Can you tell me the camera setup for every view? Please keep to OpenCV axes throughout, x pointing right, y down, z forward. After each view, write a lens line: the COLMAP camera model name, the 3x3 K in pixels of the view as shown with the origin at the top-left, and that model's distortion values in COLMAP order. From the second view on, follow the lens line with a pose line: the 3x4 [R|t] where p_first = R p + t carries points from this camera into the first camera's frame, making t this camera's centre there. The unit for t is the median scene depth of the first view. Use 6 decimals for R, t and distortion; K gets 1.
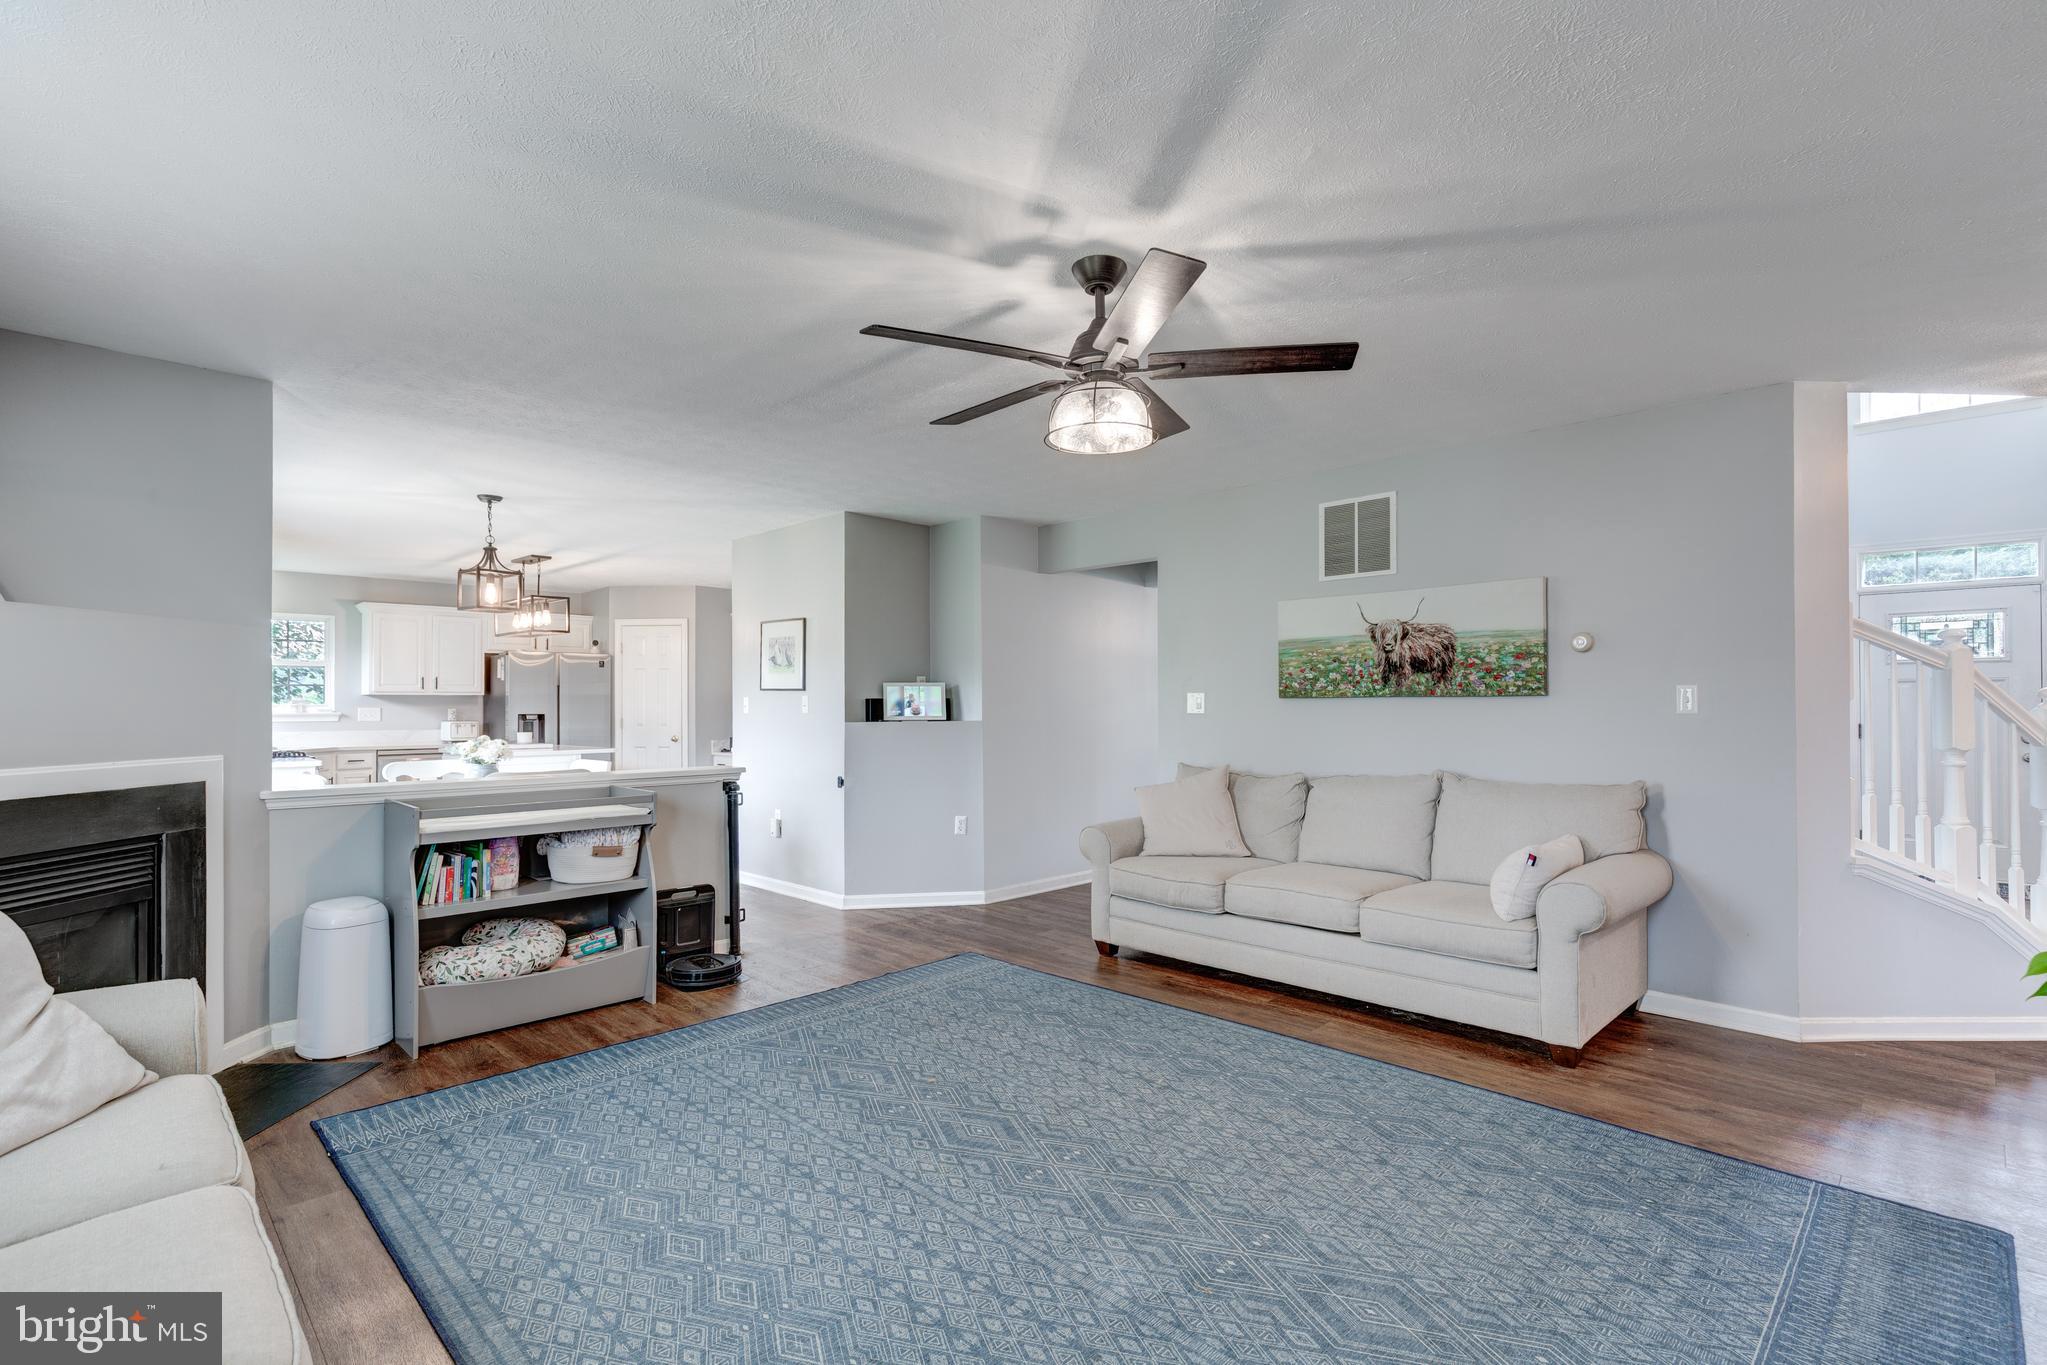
lens RADIAL K [[937.6, 0, 1022.4], [0, 937.6, 696.0], [0, 0, 1]] dist [0.008841, -0.000322]
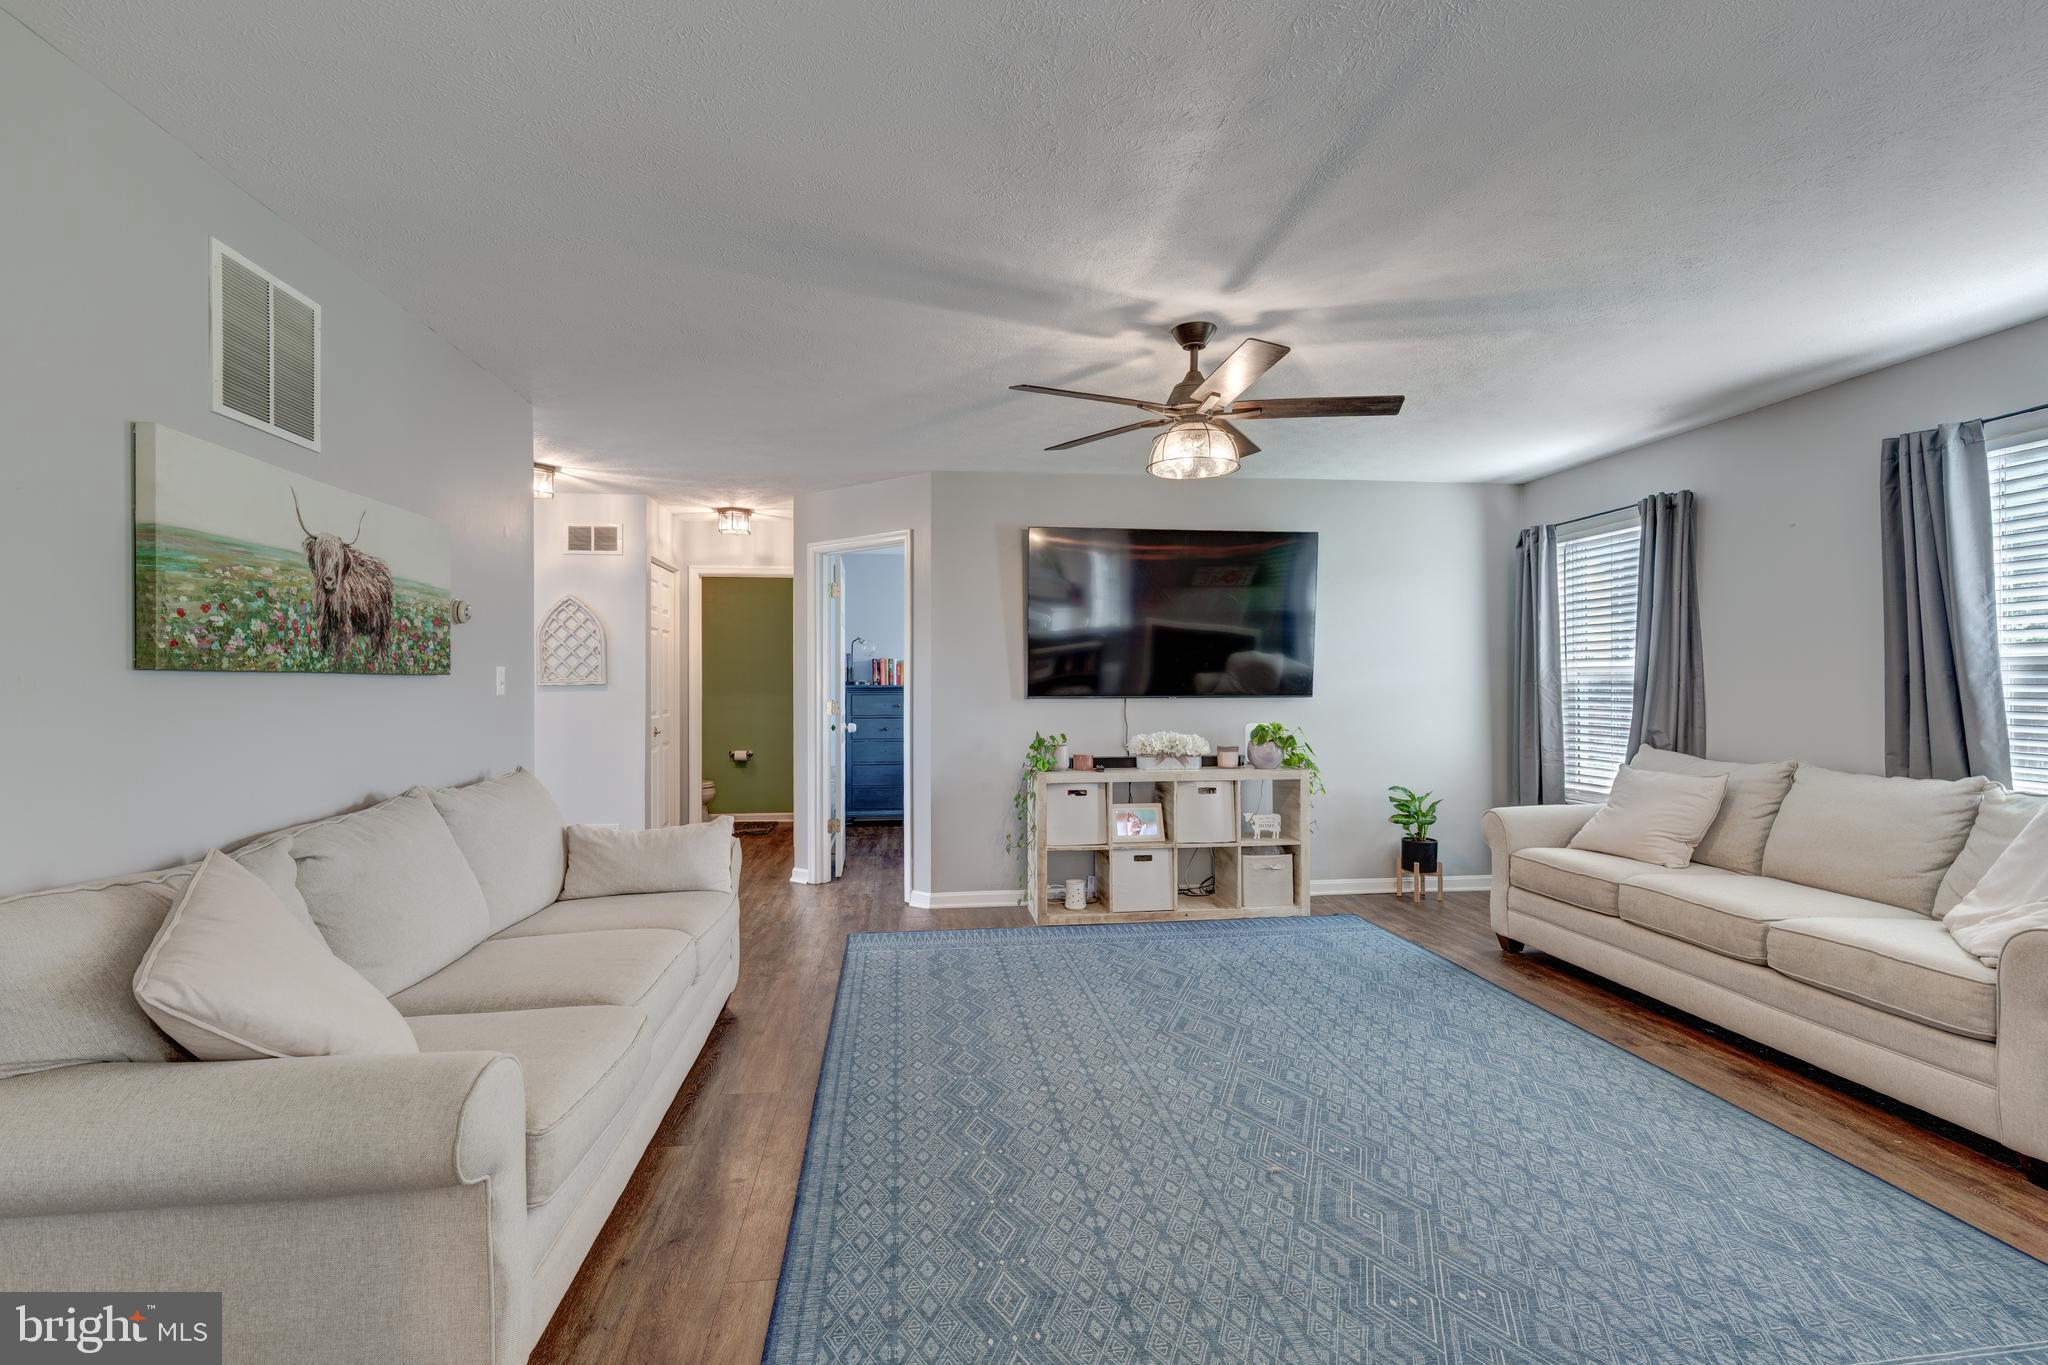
lens RADIAL K [[938.0, 0, 1023.4], [0, 938.0, 675.8], [0, 0, 1]] dist [0.008841, -0.000322]
pose [[-0.787209, 0.009240, 0.616617, -0.278160], [-0.001226, 0.999862, -0.016549, 0.011485], [-0.616685, -0.013783, -0.787089, 1.172266]]
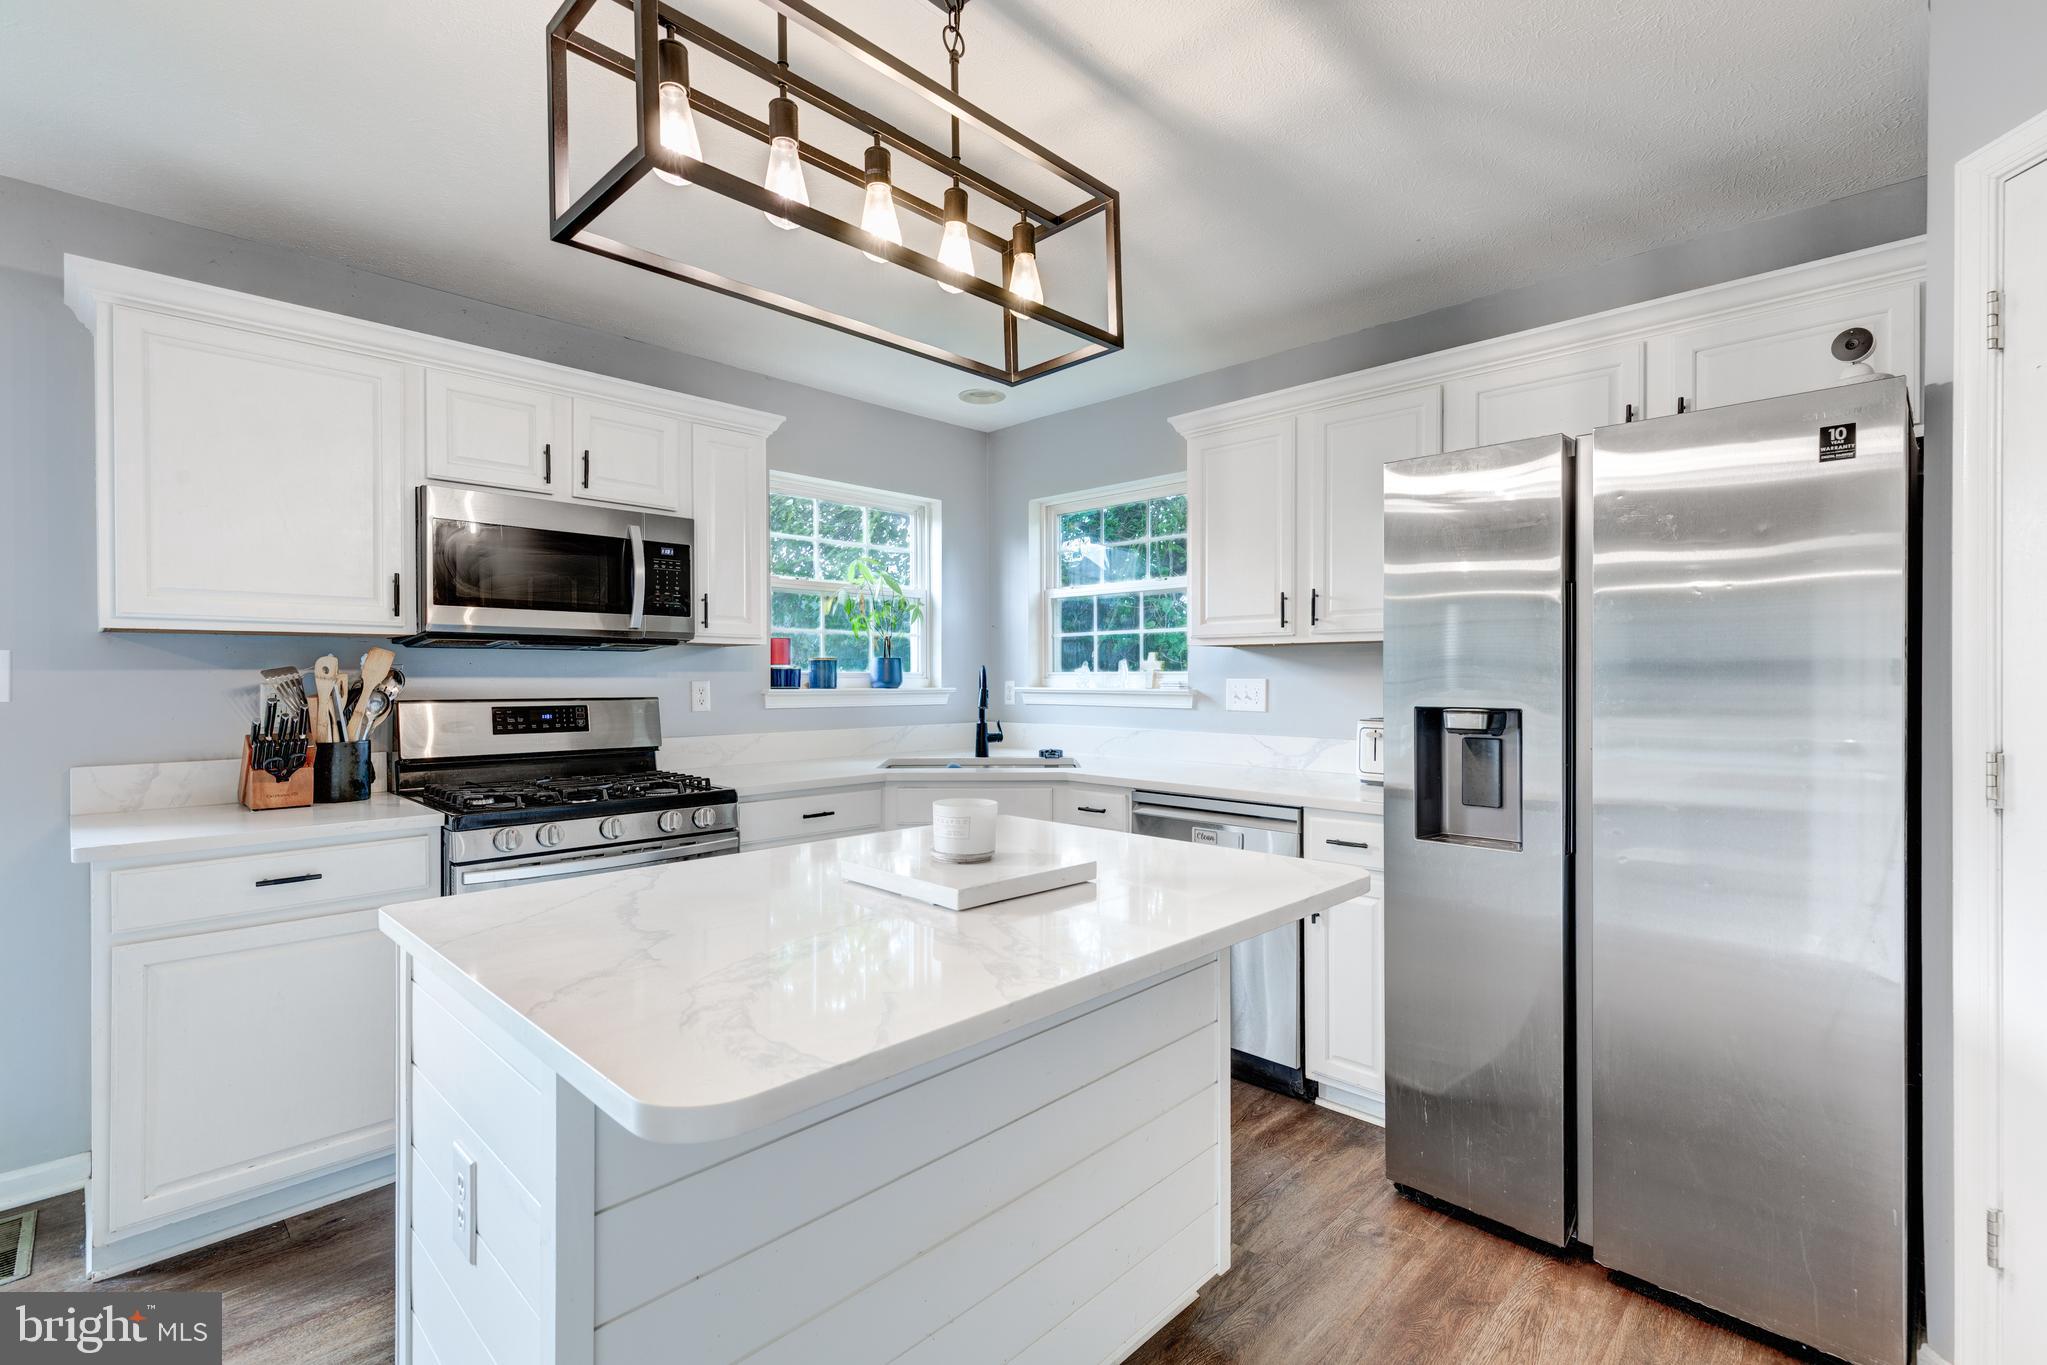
lens RADIAL K [[937.6, 0, 1014.5], [0, 937.6, 677.0], [0, 0, 1]] dist [0.008841, -0.000322]
pose [[0.017240, 0.005124, -0.999838, -0.518499], [0.011745, 0.999917, 0.005327, 0.015324], [0.999782, -0.011835, 0.017179, 1.651460]]
